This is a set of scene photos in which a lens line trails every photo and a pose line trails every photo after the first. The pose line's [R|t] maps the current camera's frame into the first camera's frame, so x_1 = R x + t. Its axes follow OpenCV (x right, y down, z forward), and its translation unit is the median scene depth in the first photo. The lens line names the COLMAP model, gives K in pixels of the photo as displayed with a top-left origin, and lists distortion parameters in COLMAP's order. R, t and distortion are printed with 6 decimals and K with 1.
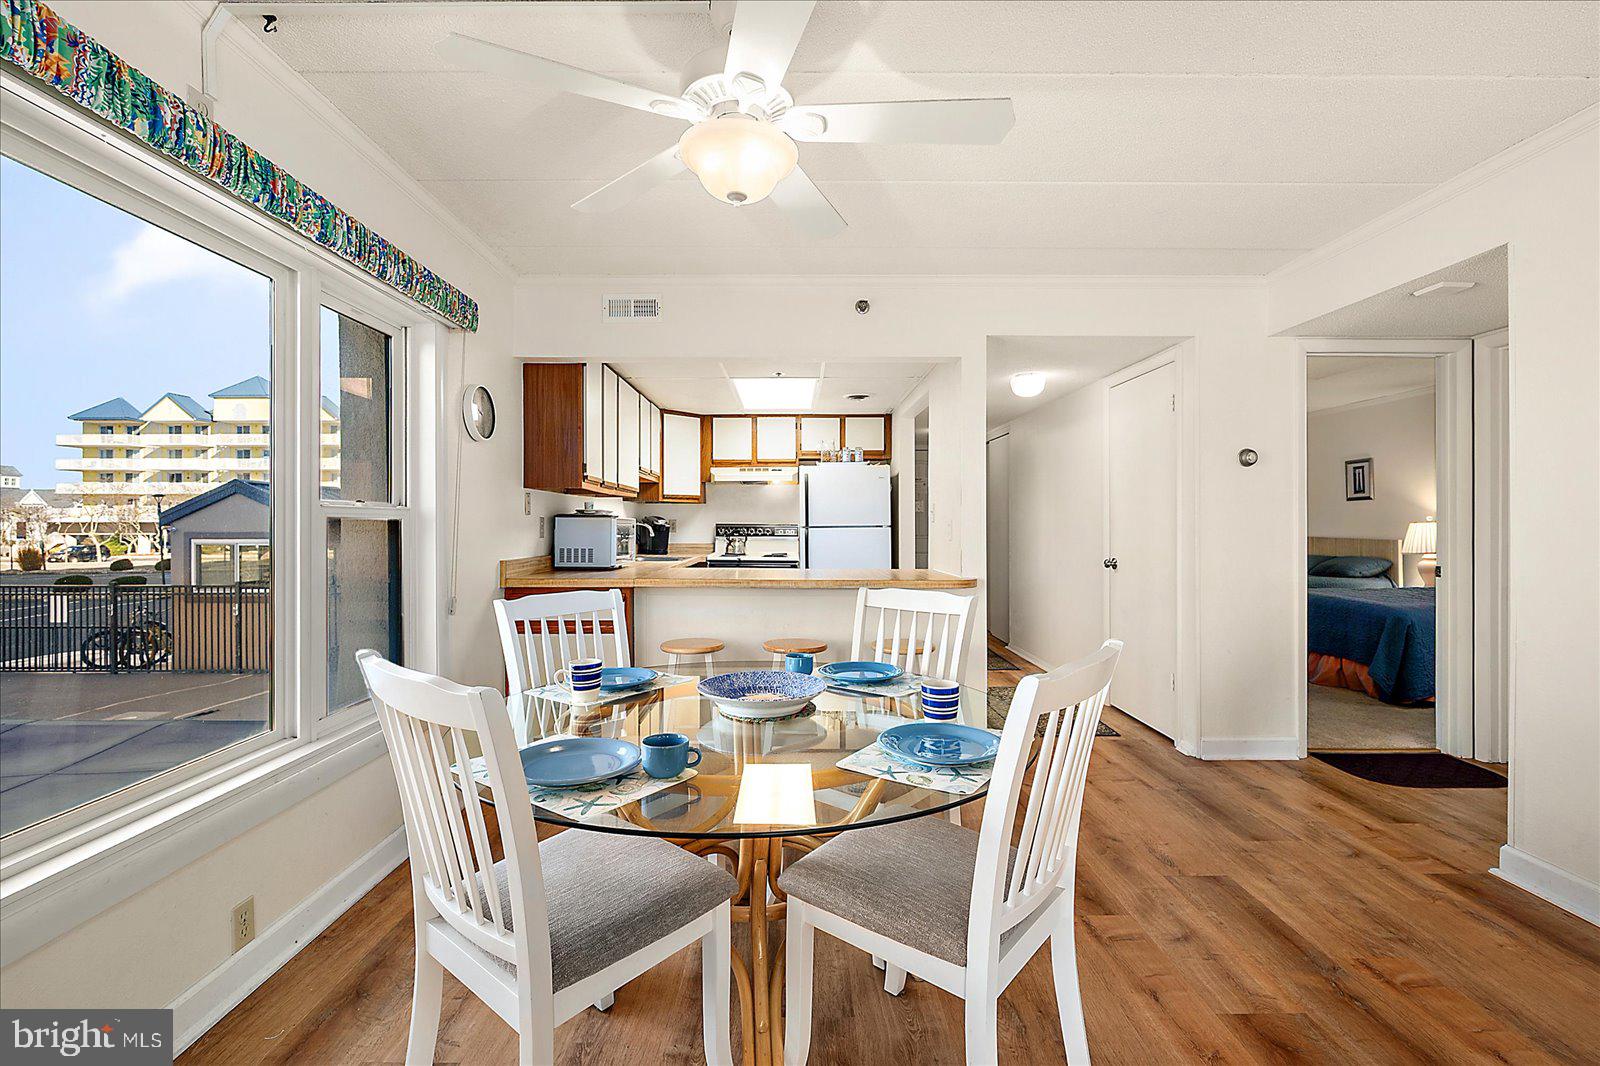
lens RADIAL K [[705.7, 0, 796.9], [0, 705.7, 522.5], [0, 0, 1]] dist [-0.001200, 0.000292]
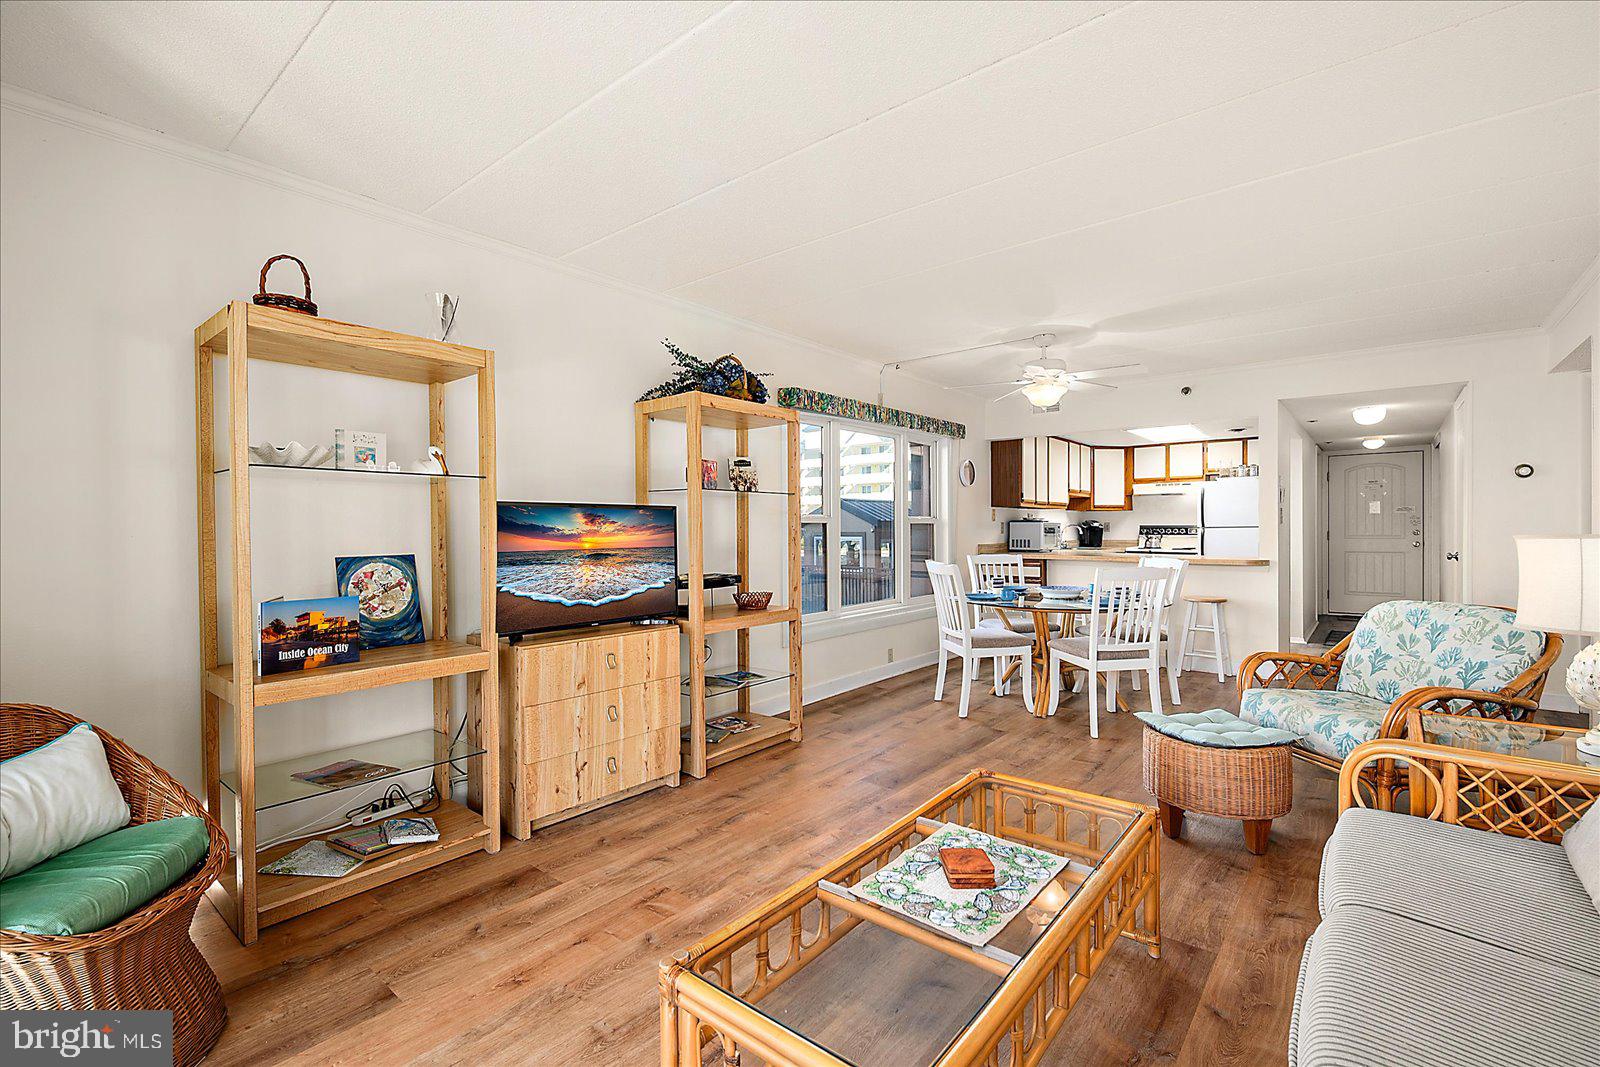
lens RADIAL K [[705.7, 0, 798.8], [0, 705.7, 529.4], [0, 0, 1]] dist [-0.001200, 0.000292]
pose [[0.768221, -0.001369, -0.640183, 0.271028], [0.004949, 0.999981, 0.003800, 0.001460], [0.640165, -0.006088, 0.768213, -0.498848]]
